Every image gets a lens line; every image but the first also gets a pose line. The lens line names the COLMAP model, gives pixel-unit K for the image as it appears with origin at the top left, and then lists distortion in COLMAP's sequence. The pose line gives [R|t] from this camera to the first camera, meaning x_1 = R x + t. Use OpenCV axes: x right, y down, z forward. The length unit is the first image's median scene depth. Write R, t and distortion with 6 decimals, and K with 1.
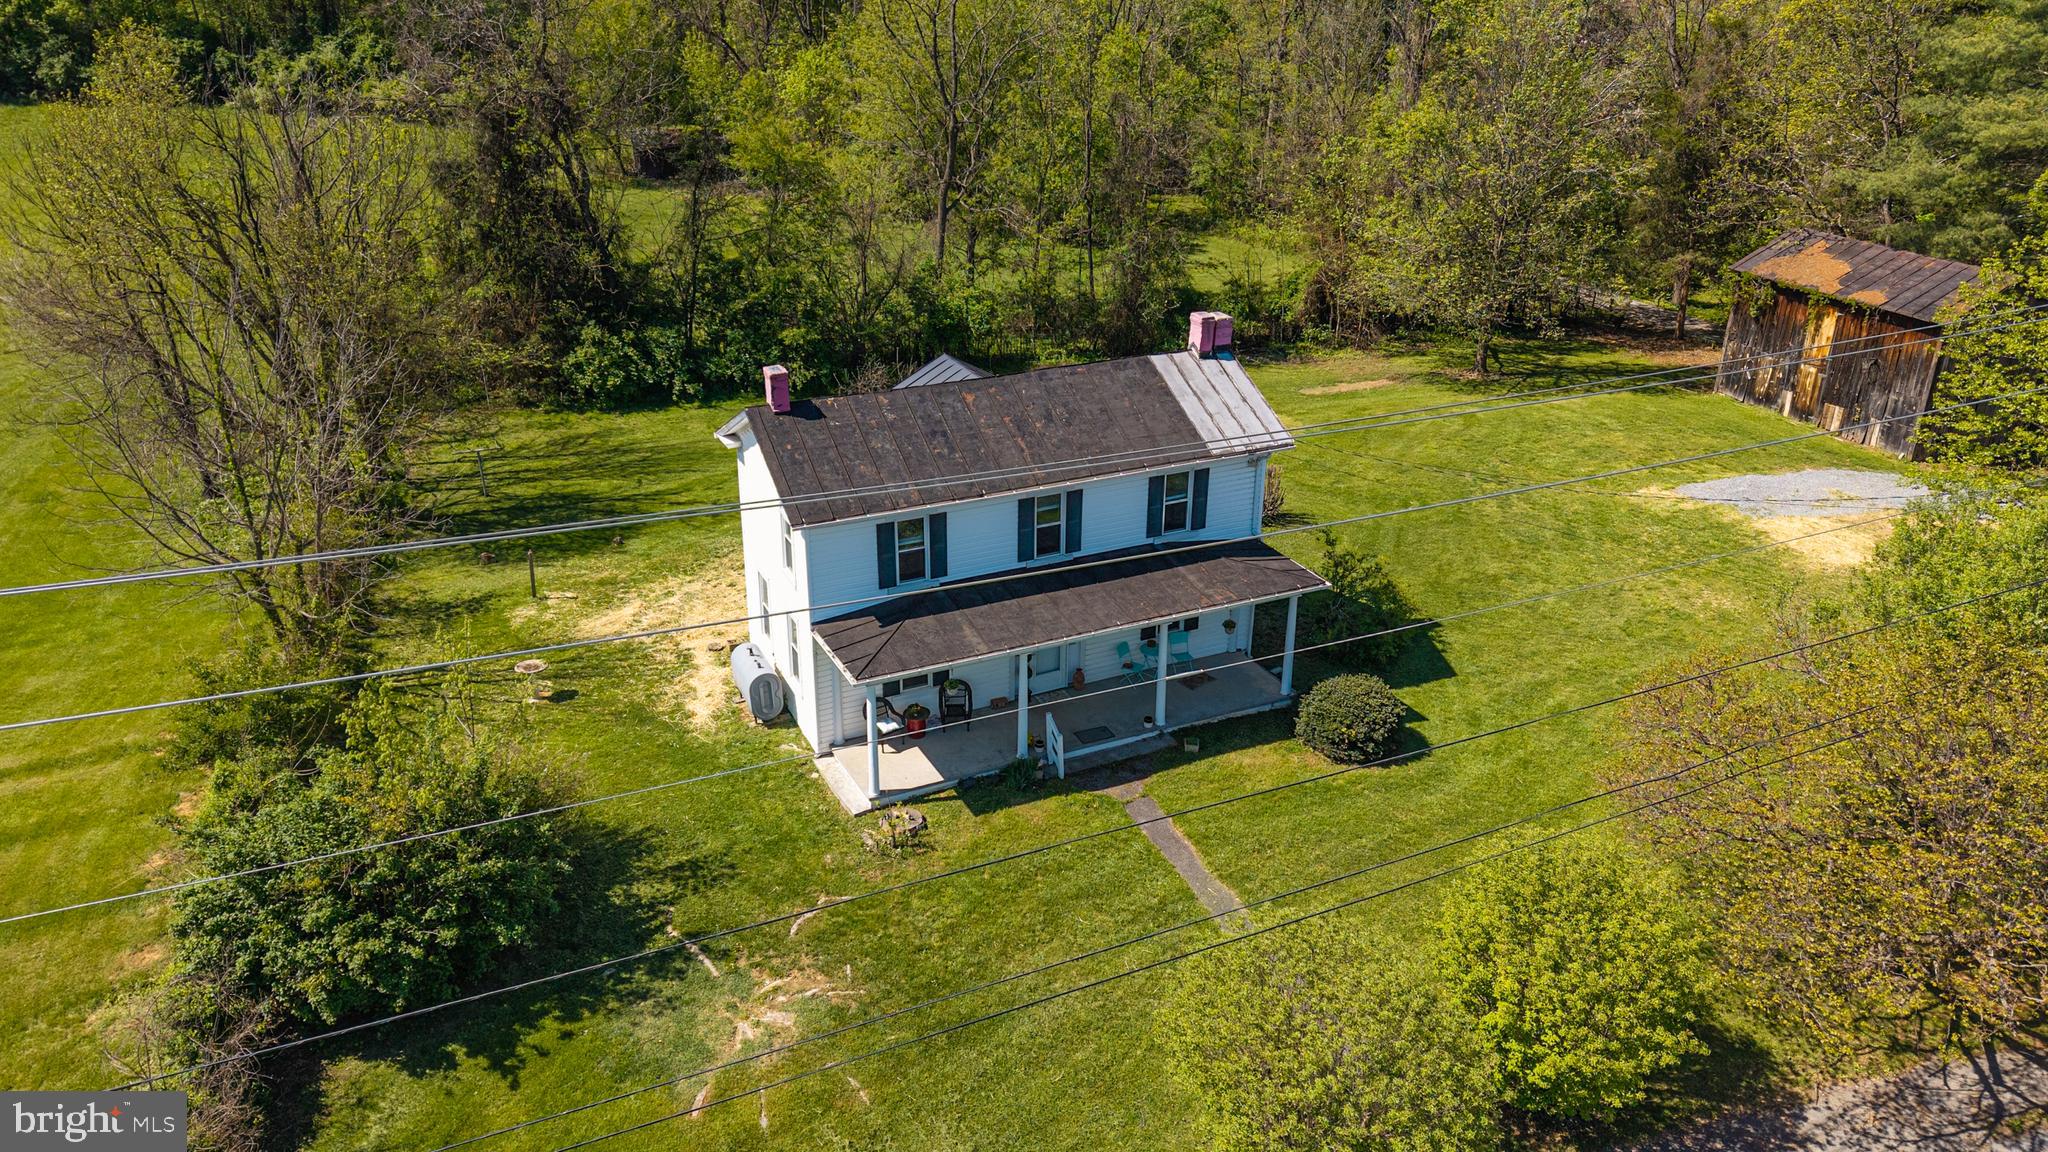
lens RADIAL K [[1415.3, 0, 1024.0], [0, 1415.3, 576.0], [0, 0, 1]] dist [0.045838, -0.054082]
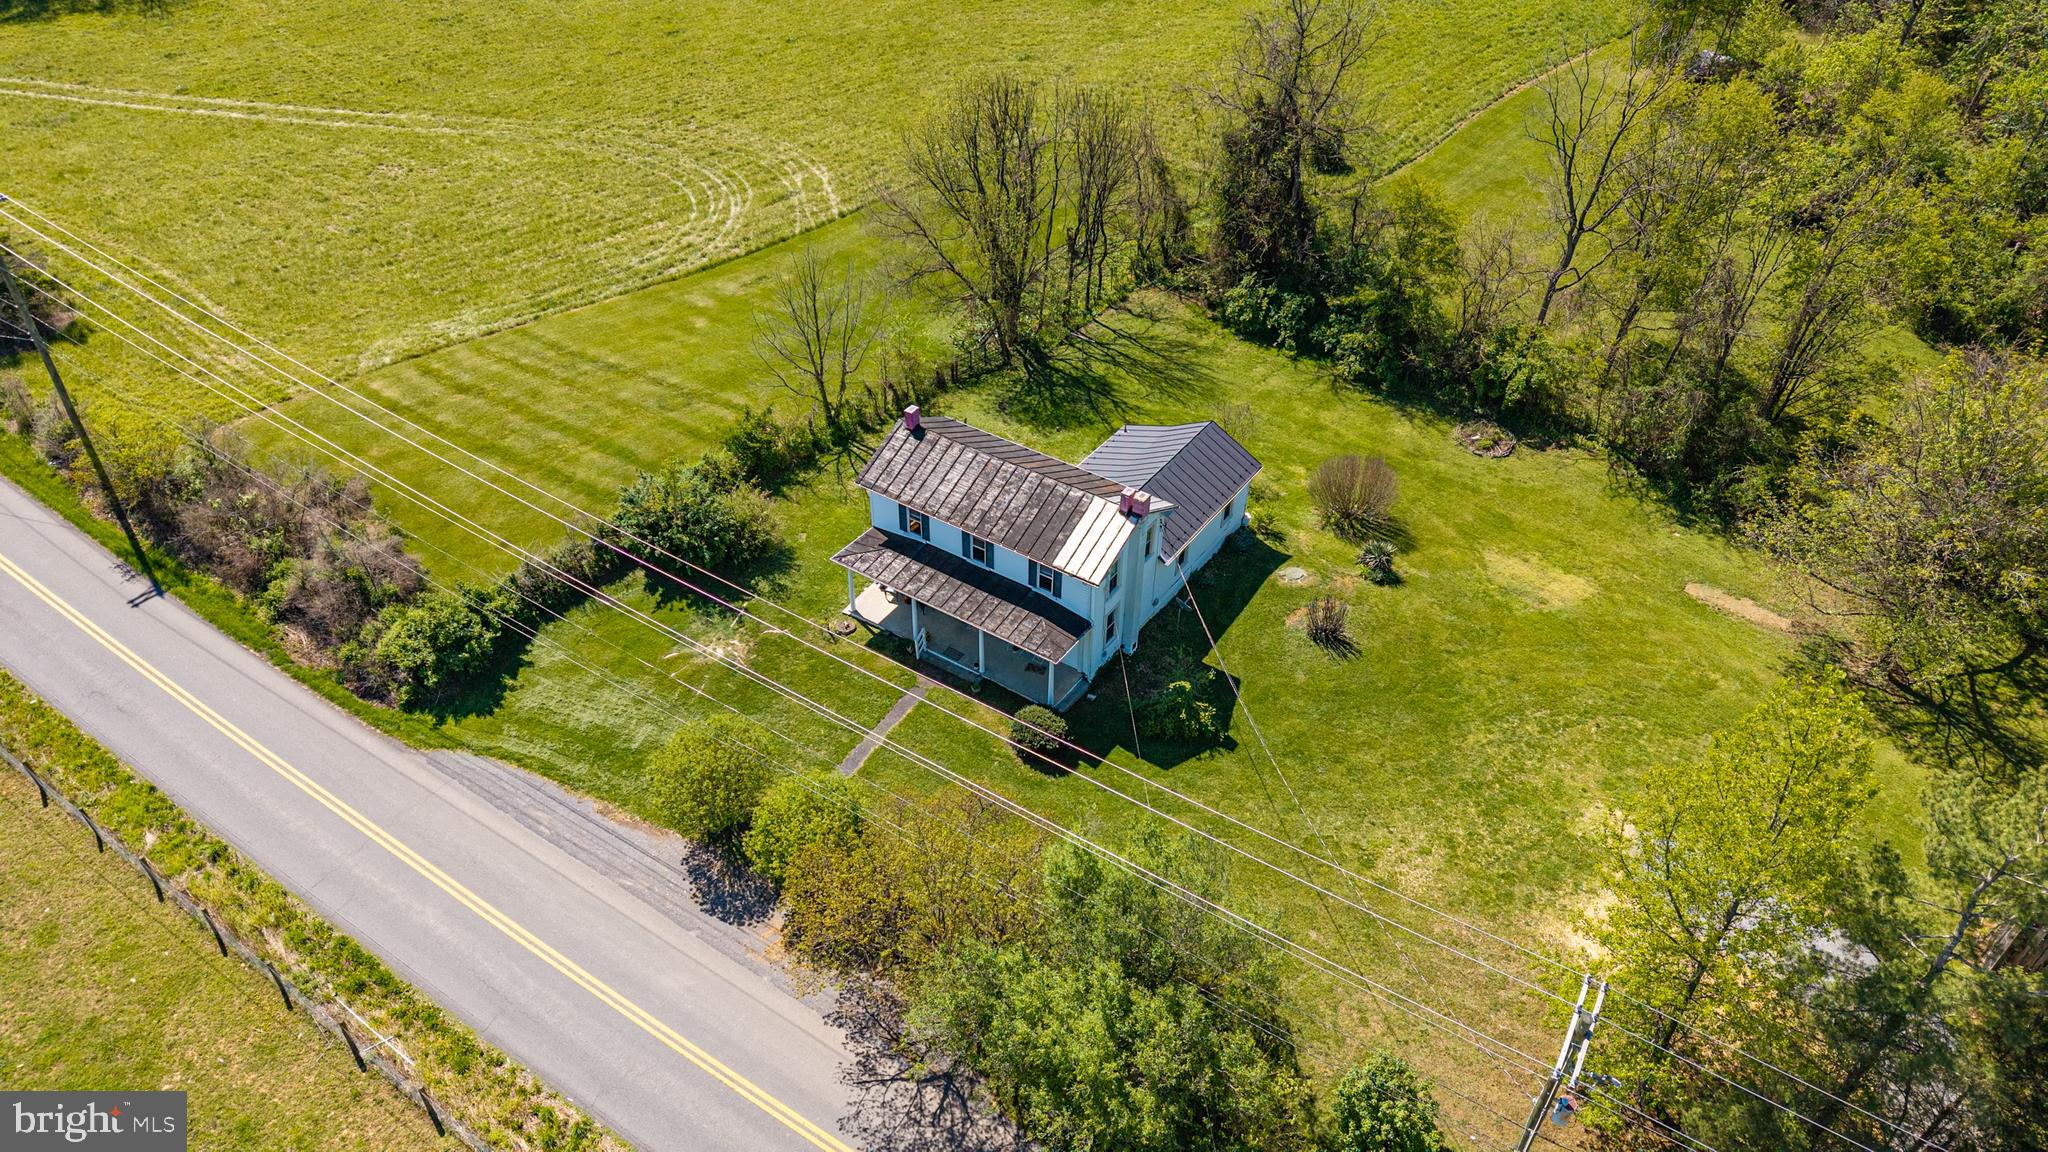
lens RADIAL K [[1423.2, 0, 1028.7], [0, 1423.2, 556.0], [0, 0, 1]] dist [0.006007, 0.005924]
pose [[0.512482, 0.527391, -0.677658, 0.767546], [-0.364938, 0.848122, 0.384070, -0.443621], [0.777292, 0.050475, 0.627112, -0.062948]]
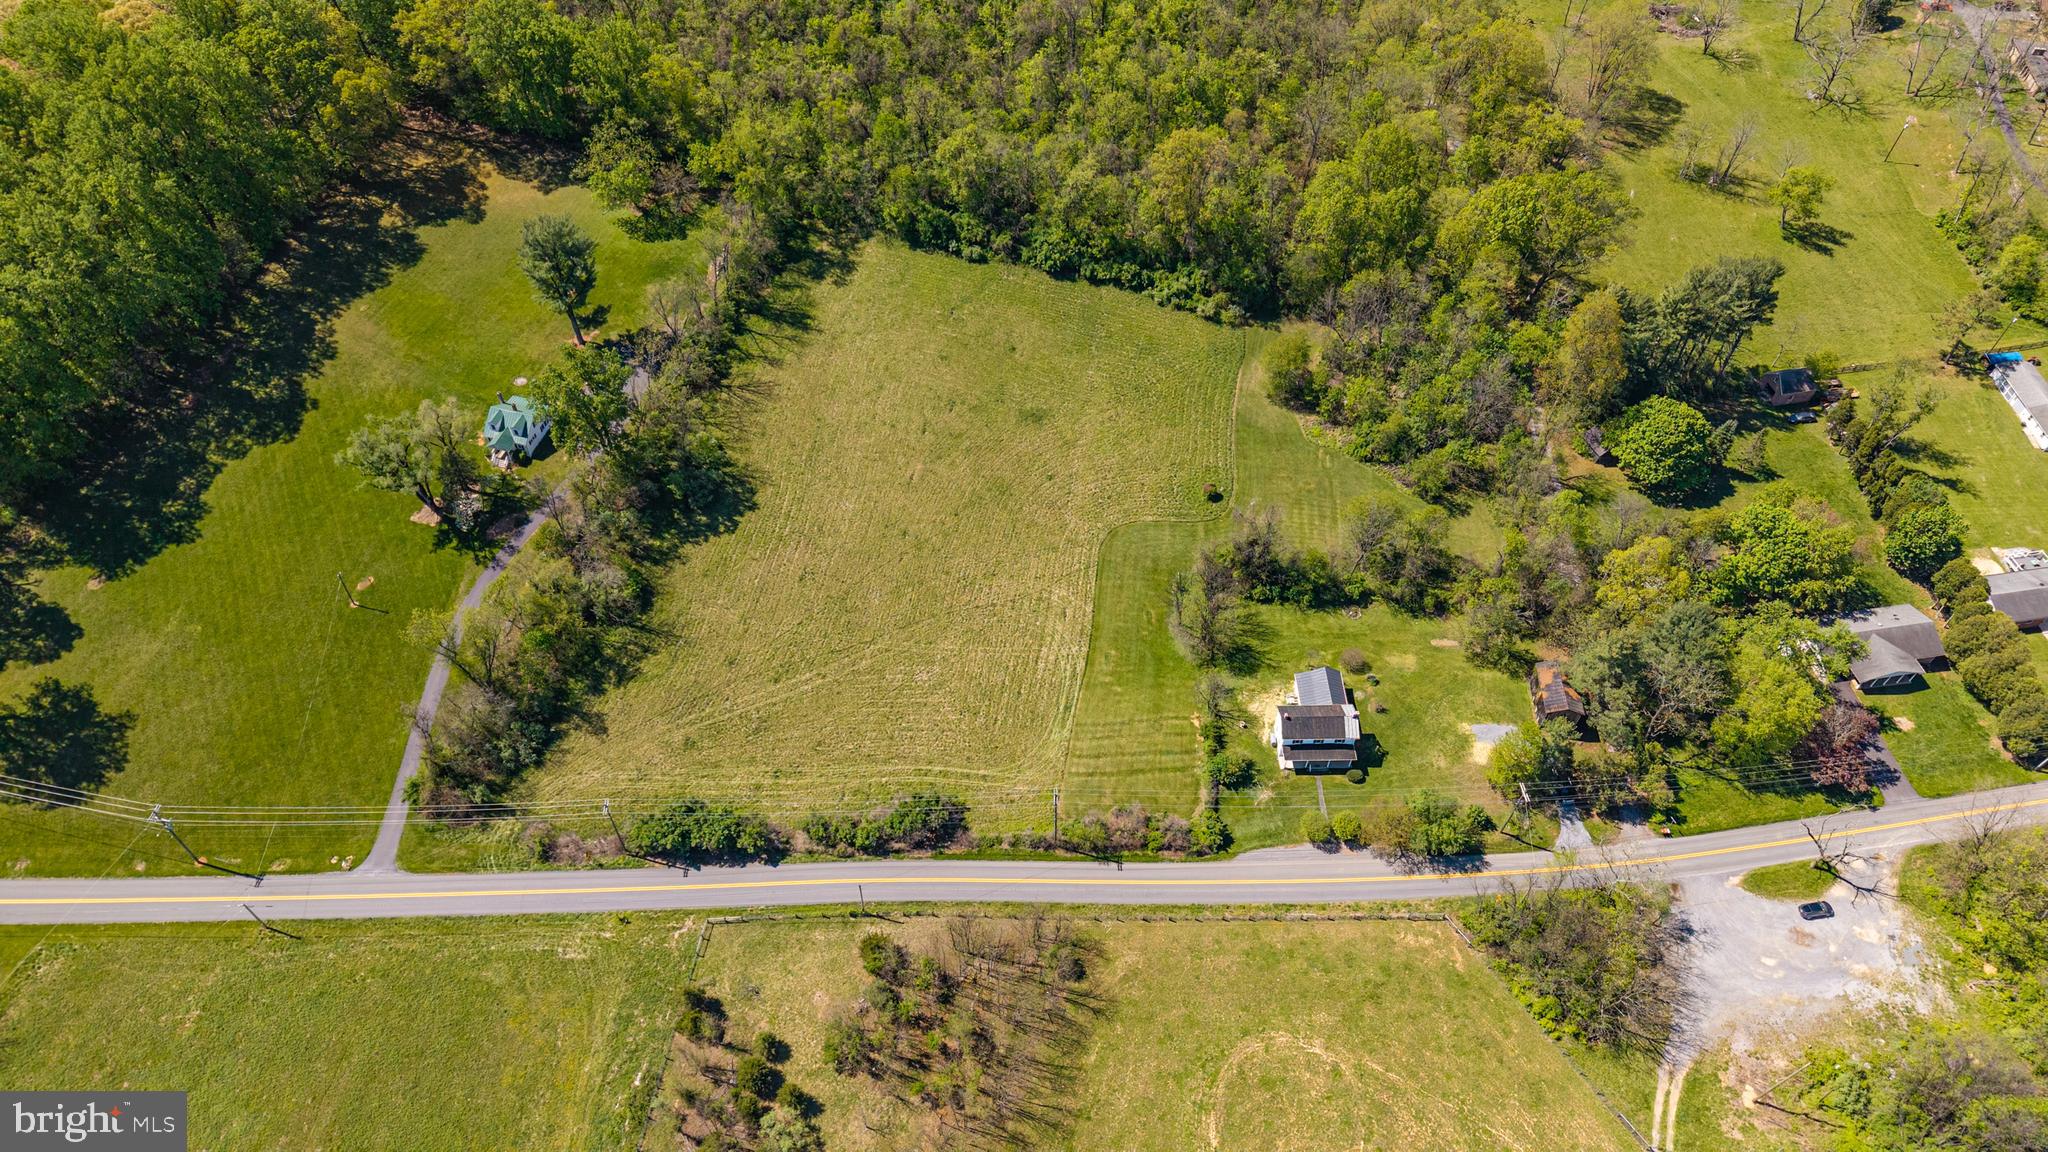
lens RADIAL K [[1415.3, 0, 1024.0], [0, 1415.3, 576.0], [0, 0, 1]] dist [0.045838, -0.054082]
pose [[0.915348, 0.312106, -0.254417, 0.128699], [-0.166628, 0.868794, 0.466296, -2.238363], [0.366570, -0.384430, 0.847254, -3.076261]]
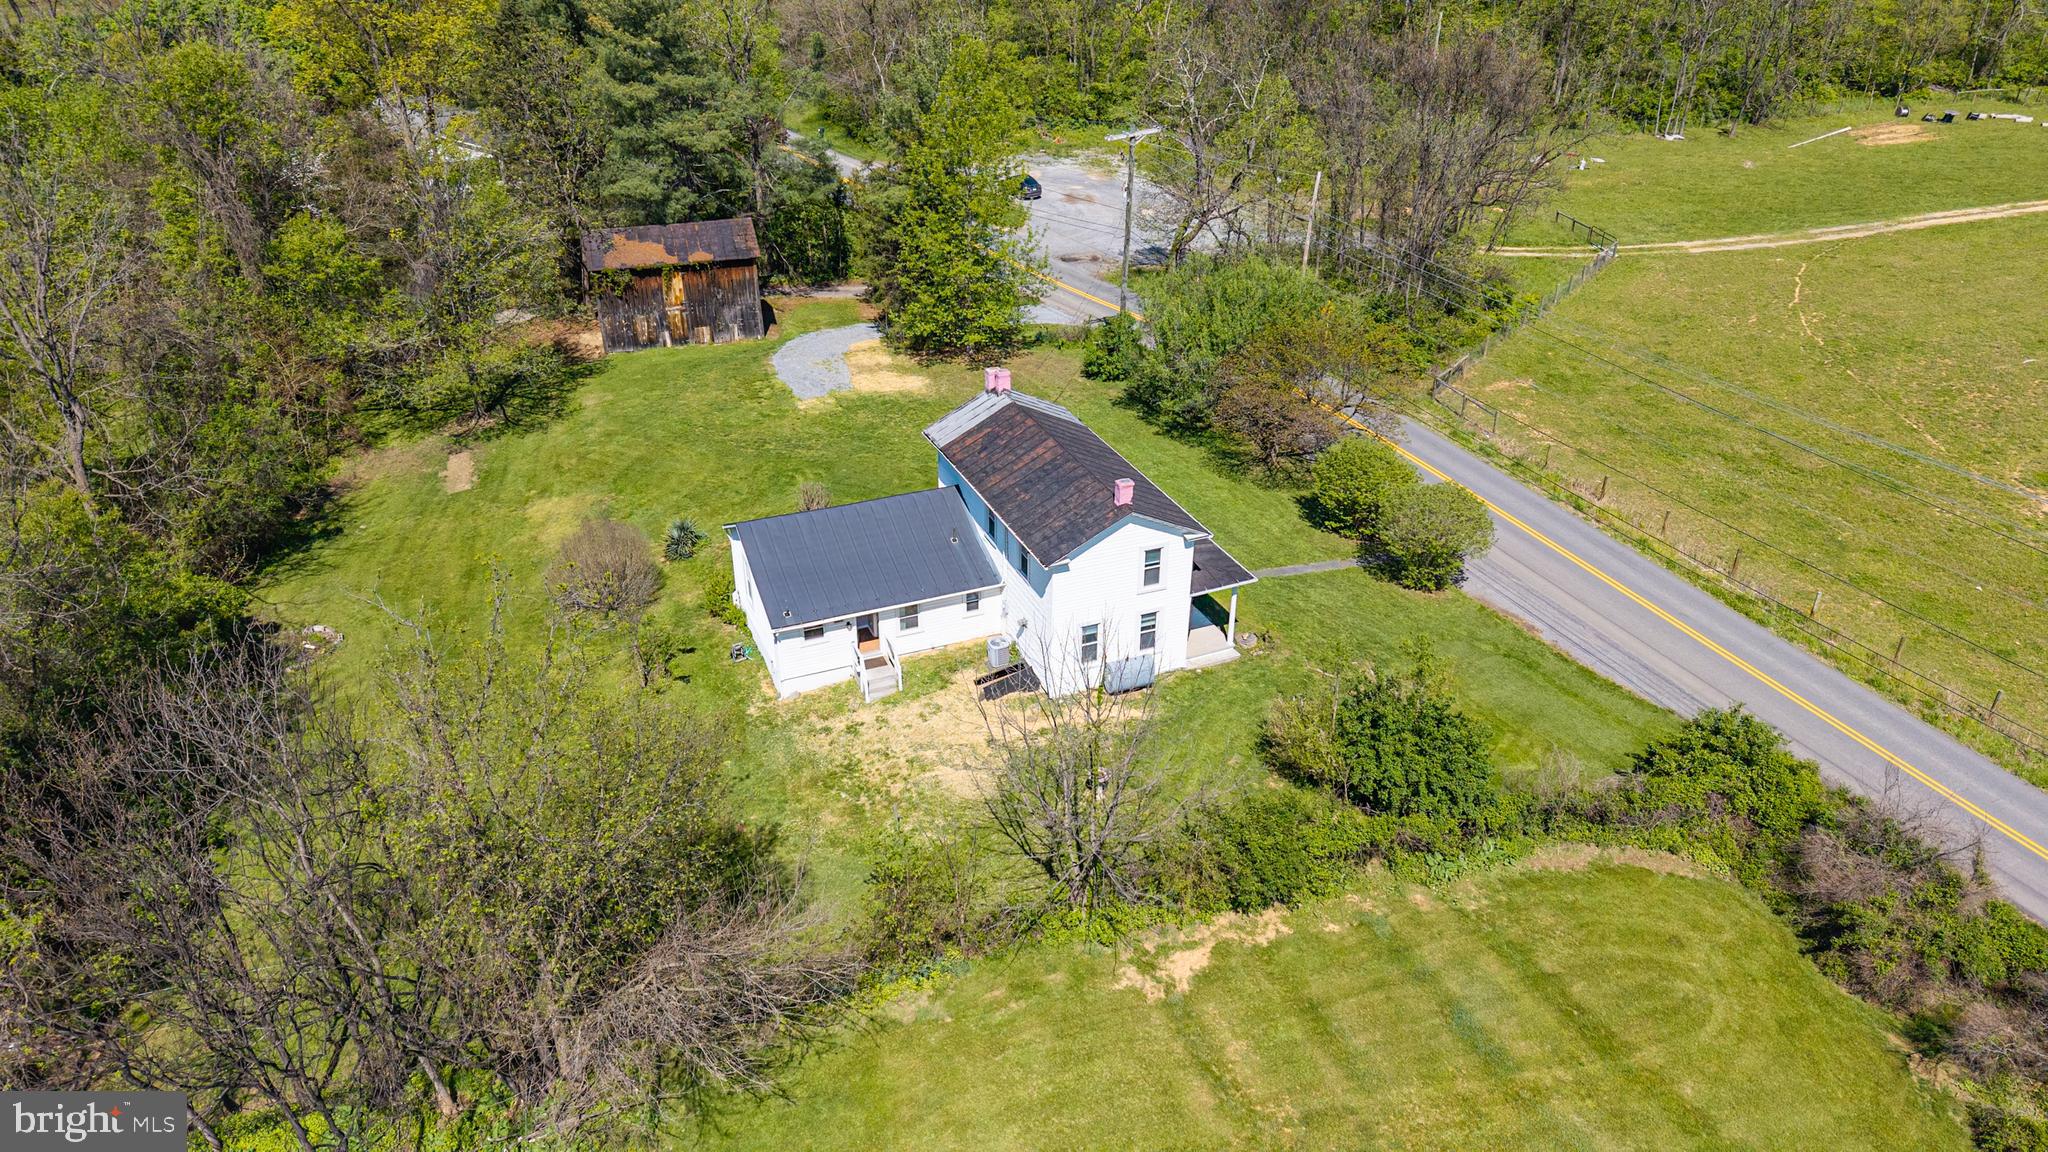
lens RADIAL K [[1393.3, 0, 1024.0], [0, 1393.3, 576.0], [0, 0, 1]] dist [0.004389, -0.000244]
pose [[0.025779, -0.505965, 0.862169, -0.899253], [0.400742, 0.795354, 0.454772, -0.466975], [-0.915828, 0.333784, 0.223265, 0.439274]]
